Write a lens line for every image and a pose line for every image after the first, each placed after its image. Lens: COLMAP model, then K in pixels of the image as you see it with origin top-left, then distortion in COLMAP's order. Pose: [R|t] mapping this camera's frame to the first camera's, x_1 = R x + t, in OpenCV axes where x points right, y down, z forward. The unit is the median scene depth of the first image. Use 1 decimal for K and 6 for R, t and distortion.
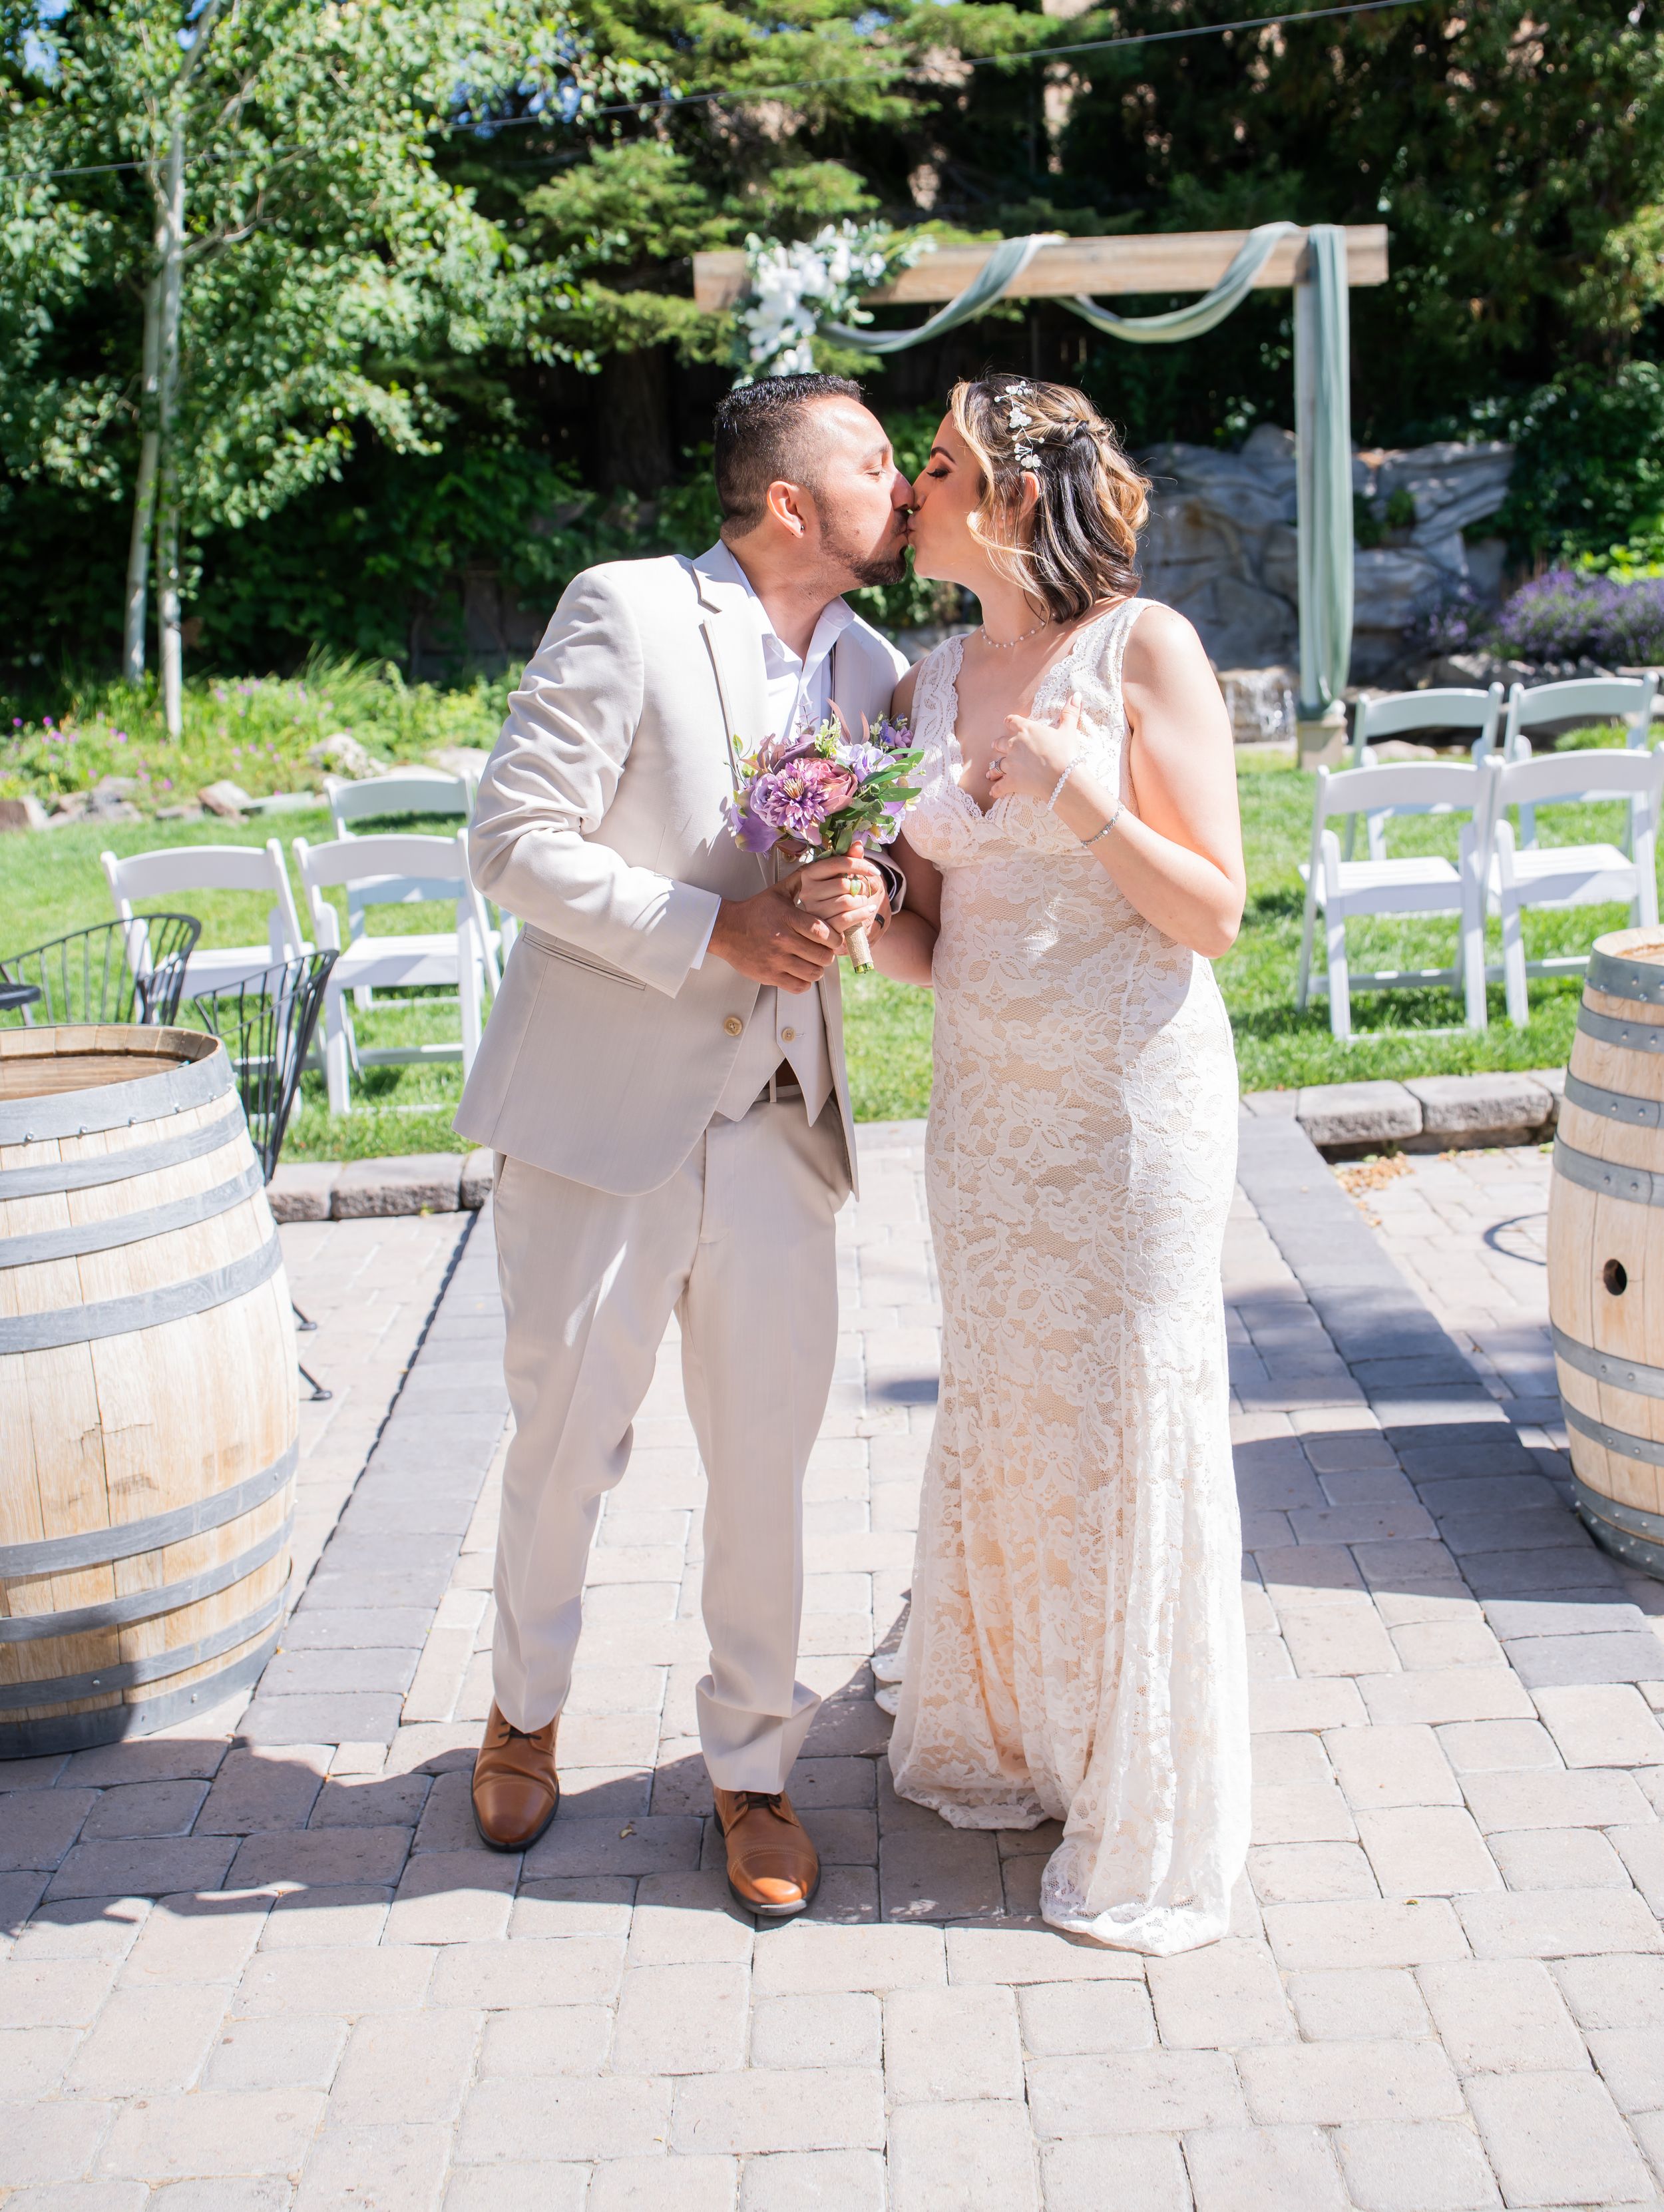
lens RADIAL K [[3262.0, 0, 832.0], [0, 3262.0, 1106.0], [0, 0, 1]] dist [-0.015189, 0.081708]
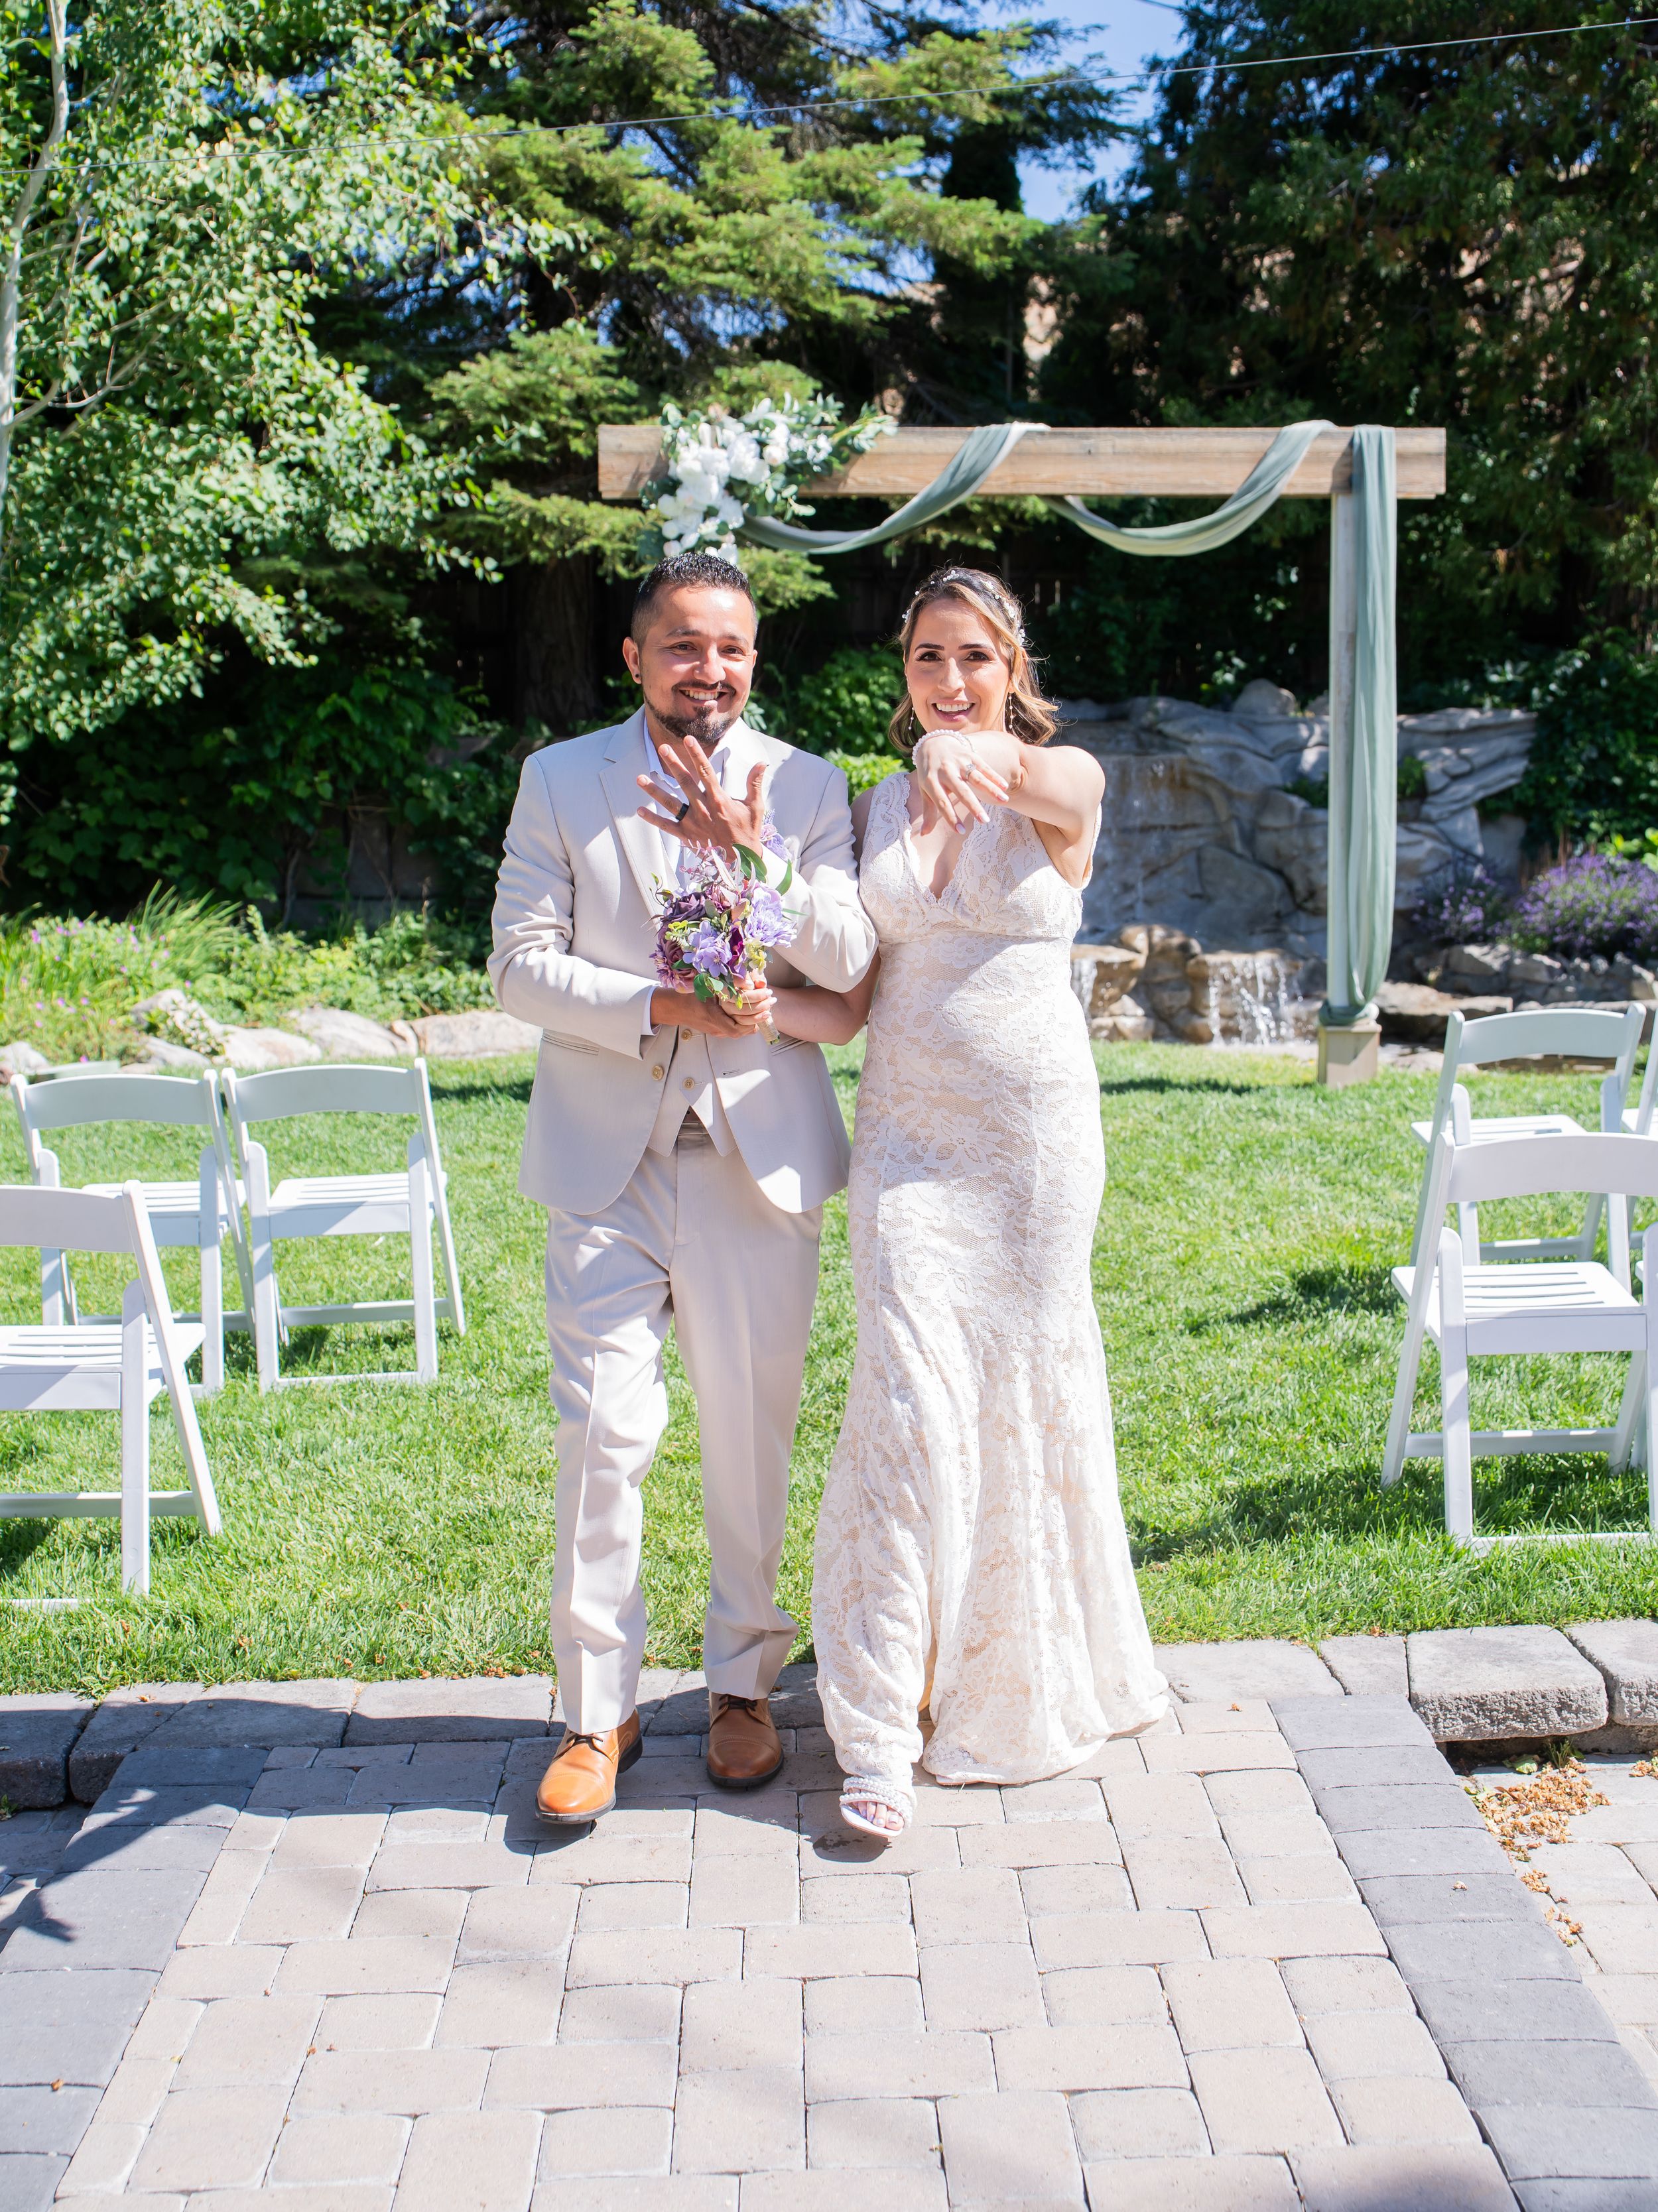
lens RADIAL K [[3262.5, 0, 829.0], [0, 3262.5, 1106.0], [0, 0, 1]] dist [-0.015189, 0.081708]
pose [[0.999156, 0.038079, 0.015432, 0.006686], [-0.036770, 0.996301, -0.077663, -0.023392], [-0.018332, 0.077030, 0.996860, 0.150650]]
